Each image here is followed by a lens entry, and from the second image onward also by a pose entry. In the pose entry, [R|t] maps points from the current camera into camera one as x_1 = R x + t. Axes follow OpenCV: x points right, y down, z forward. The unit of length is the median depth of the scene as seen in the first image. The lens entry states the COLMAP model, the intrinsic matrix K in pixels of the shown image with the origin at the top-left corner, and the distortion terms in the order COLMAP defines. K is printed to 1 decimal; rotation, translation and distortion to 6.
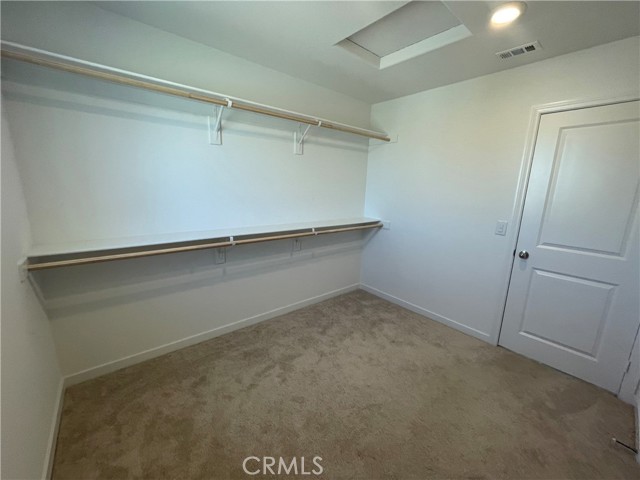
lens RADIAL K [[259.8, 0, 318.5], [0, 259.8, 242.0], [0, 0, 1]] dist [0.000290, -0.000196]
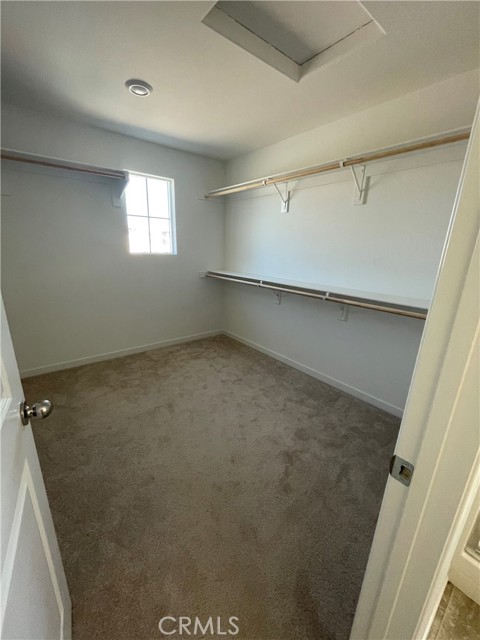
lens RADIAL K [[259.8, 0, 237.8], [0, 259.8, 319.1], [0, 0, 1]] dist [0.000290, -0.000196]
pose [[-0.033163, 0.248140, -0.968156, 0.950246], [-0.235595, 0.939451, 0.248853, -0.128539], [0.971285, 0.236345, 0.027305, 0.796622]]
